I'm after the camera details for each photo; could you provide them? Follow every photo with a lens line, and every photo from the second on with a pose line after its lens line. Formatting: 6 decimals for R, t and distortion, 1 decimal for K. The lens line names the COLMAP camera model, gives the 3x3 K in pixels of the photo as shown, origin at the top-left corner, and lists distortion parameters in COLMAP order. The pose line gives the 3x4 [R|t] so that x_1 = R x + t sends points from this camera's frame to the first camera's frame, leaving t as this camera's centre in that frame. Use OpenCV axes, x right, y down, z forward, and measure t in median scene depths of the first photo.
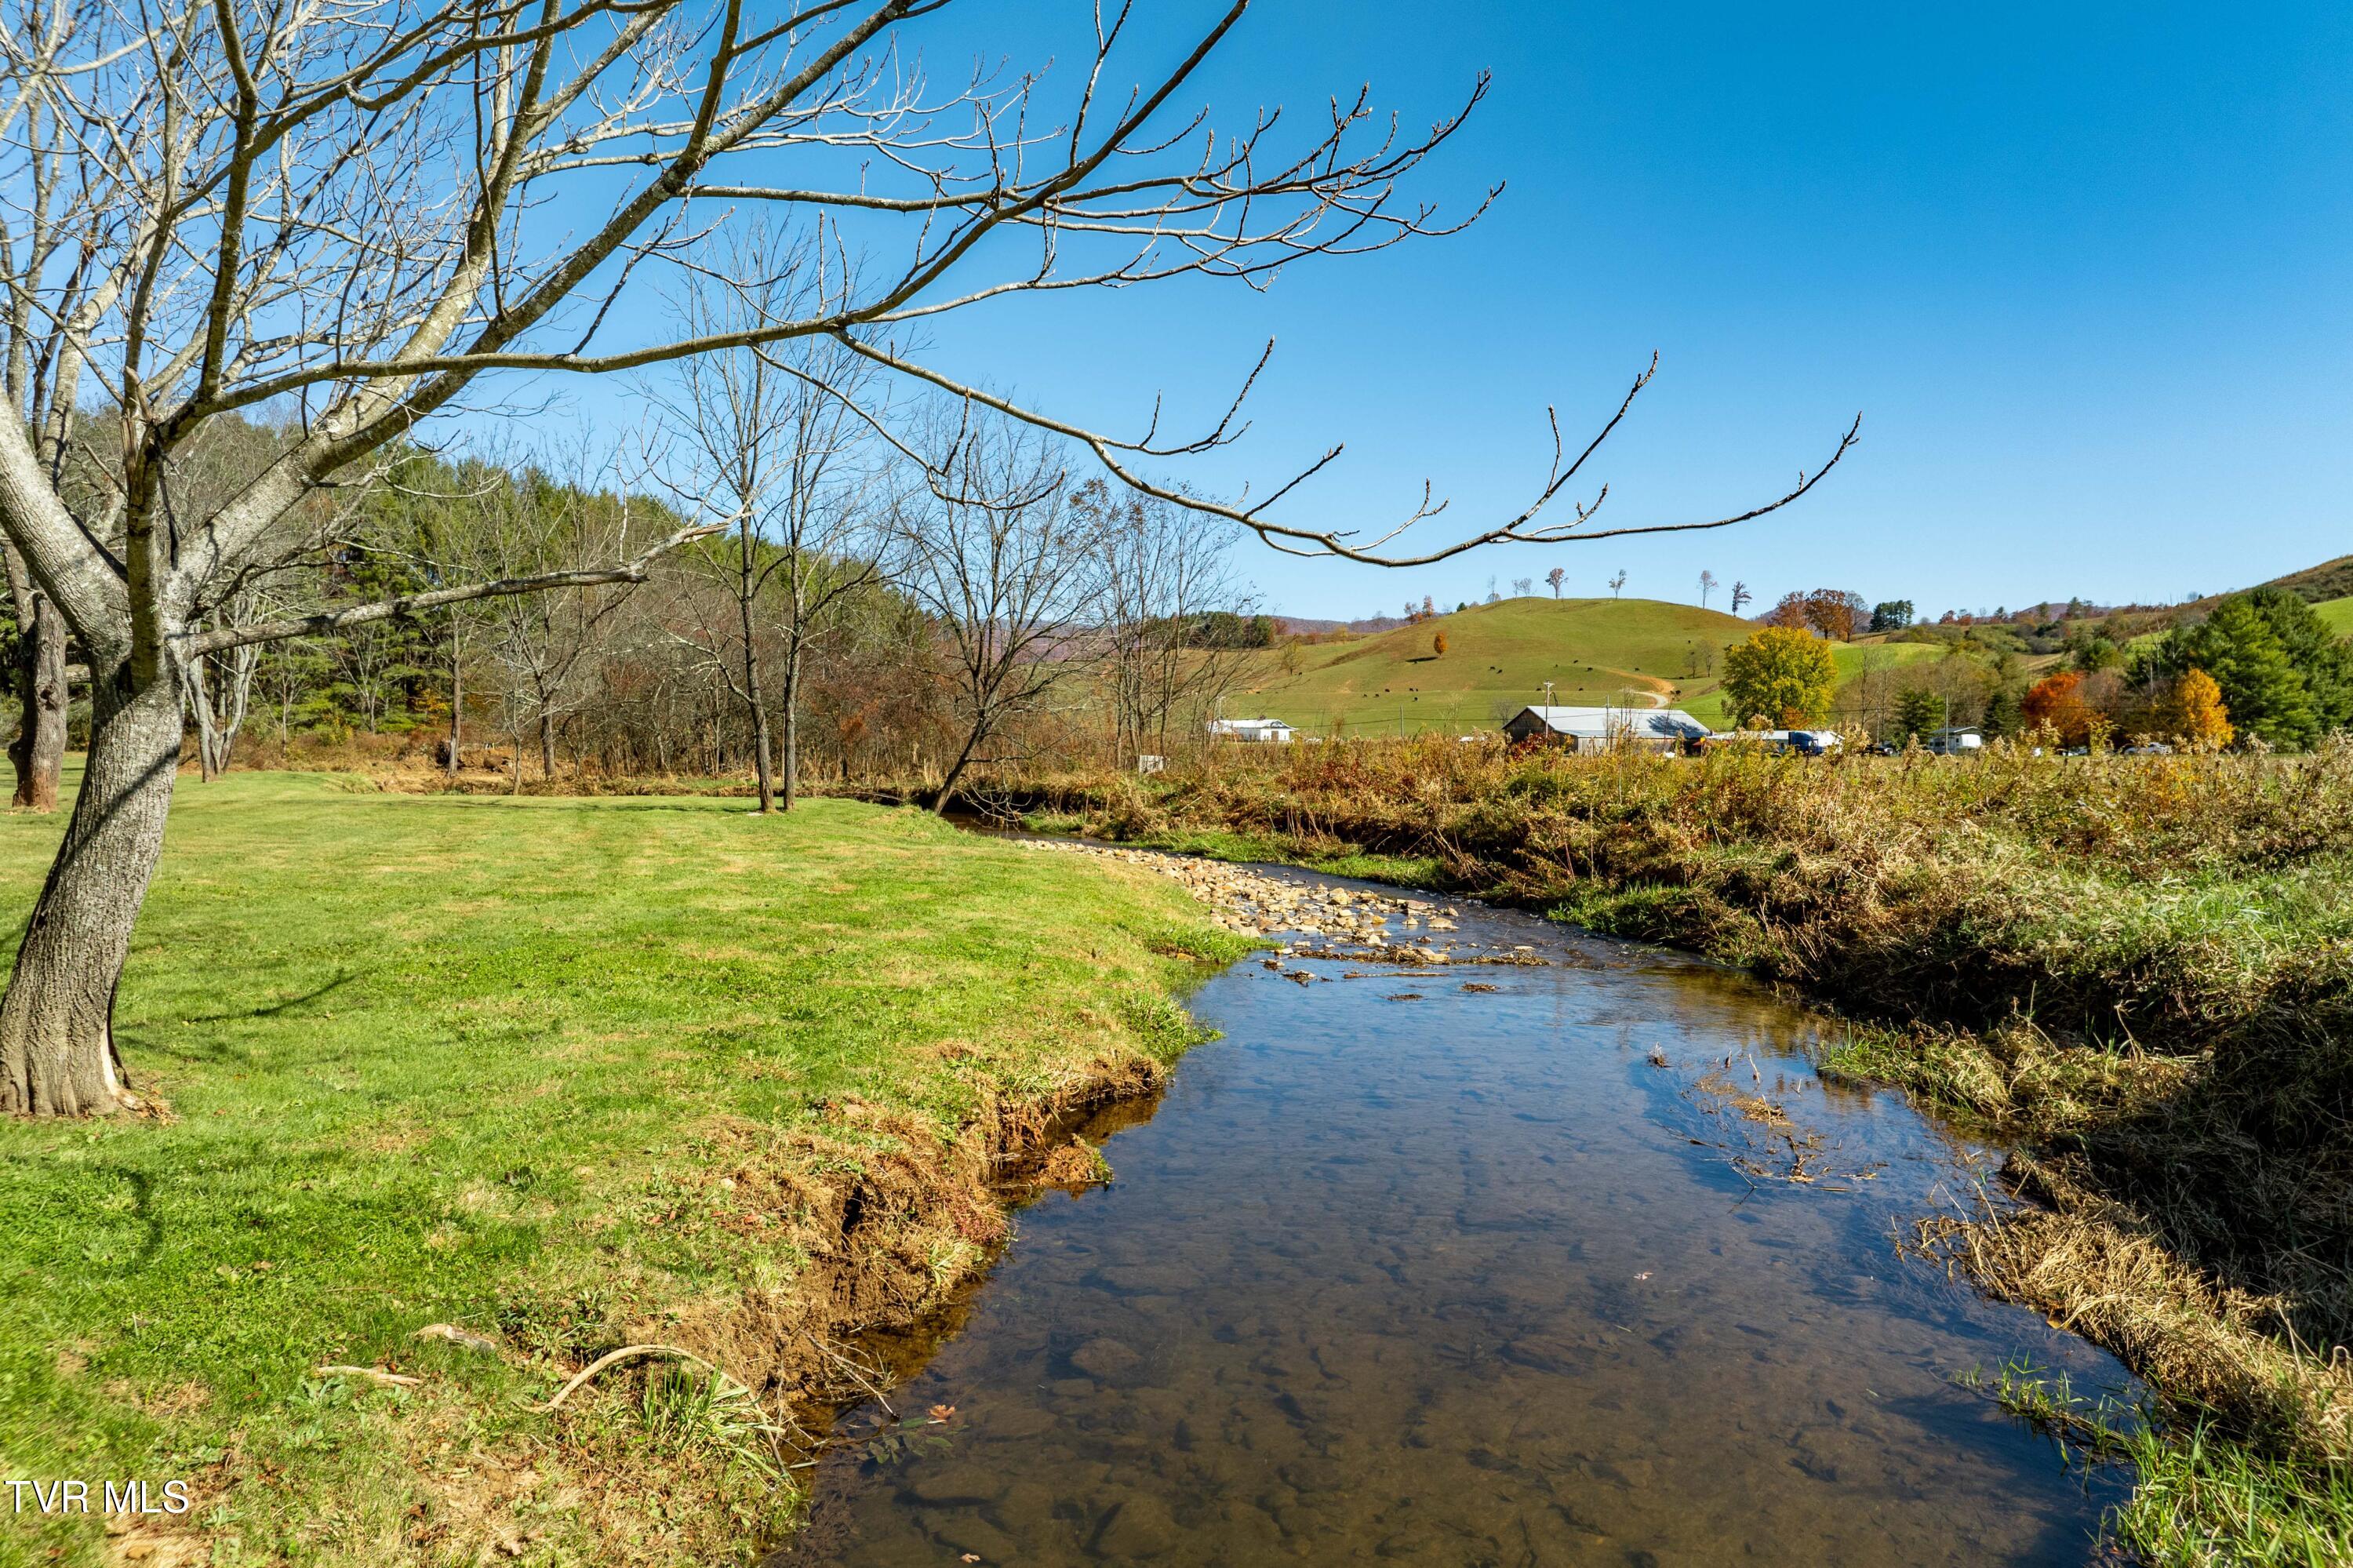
lens RADIAL K [[1684.3, 0, 1174.2], [0, 1684.3, 785.9], [0, 0, 1]] dist [-0.044602, 0.009699]
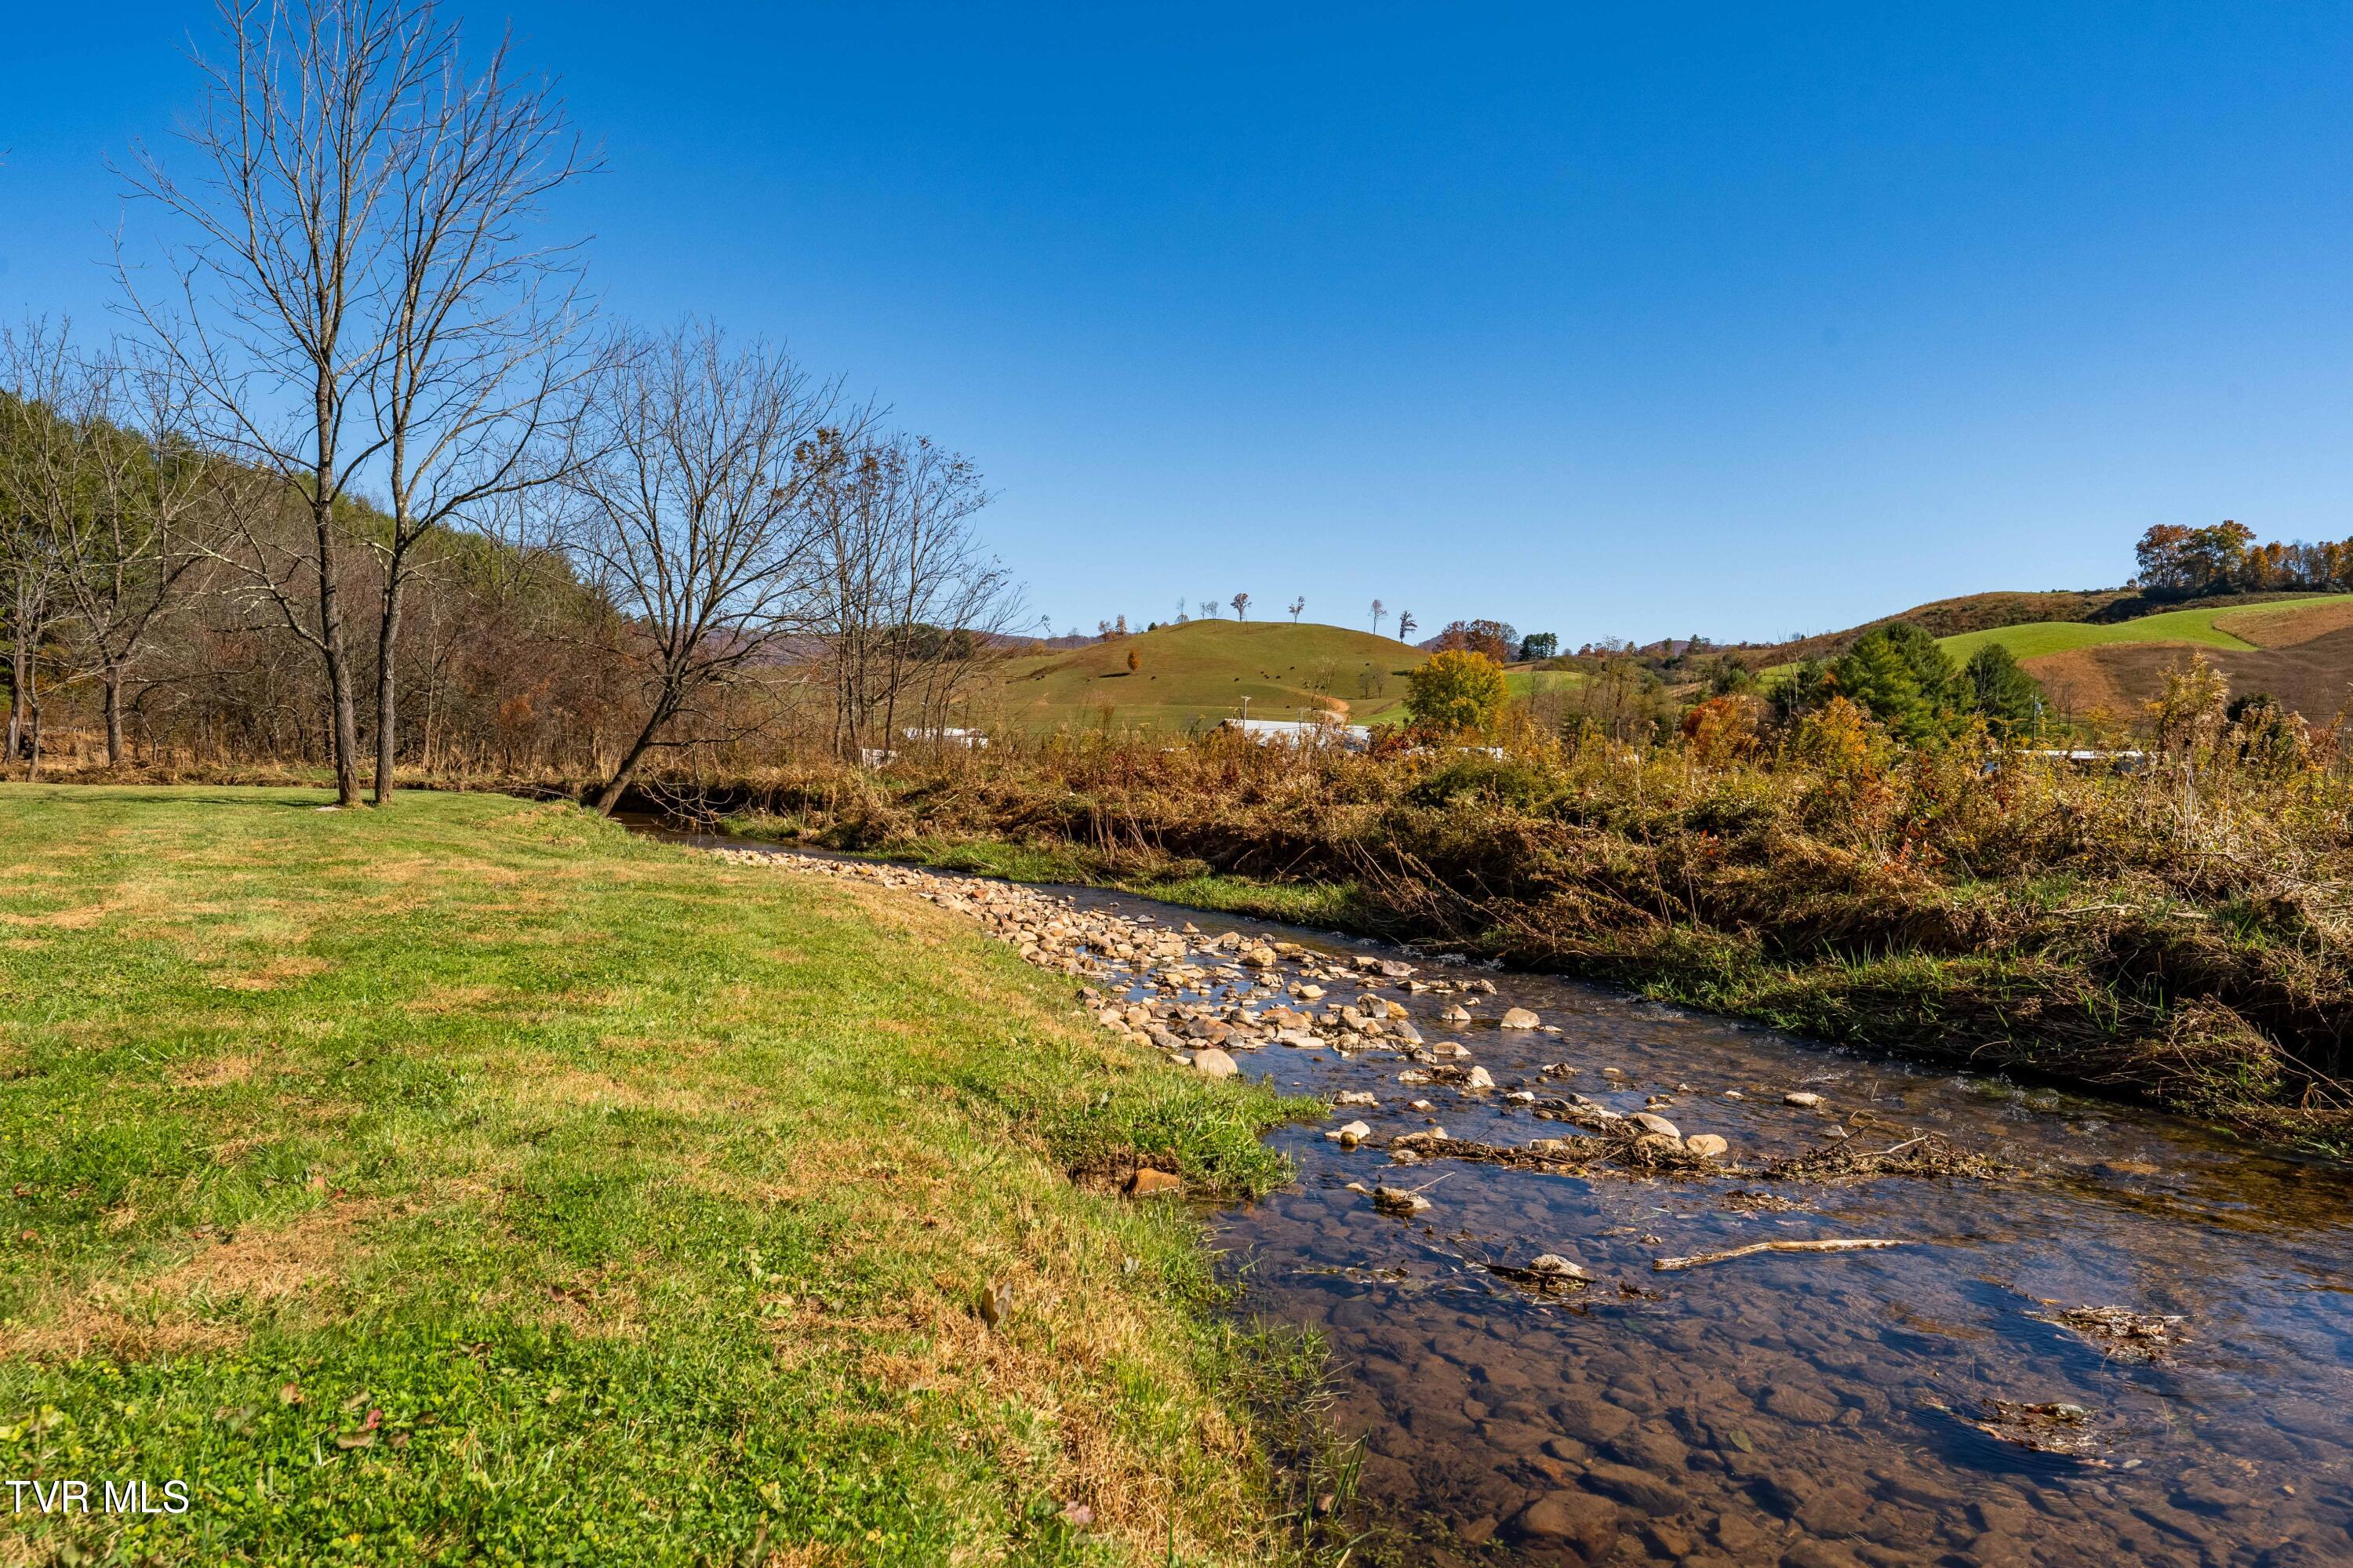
lens RADIAL K [[1684.3, 0, 1229.1], [0, 1684.3, 773.1], [0, 0, 1]] dist [-0.044602, 0.009699]
pose [[0.979153, 0.016381, 0.202464, -0.017697], [-0.014078, 0.999819, -0.012810, 0.004292], [-0.202637, 0.009693, 0.979206, 0.196419]]
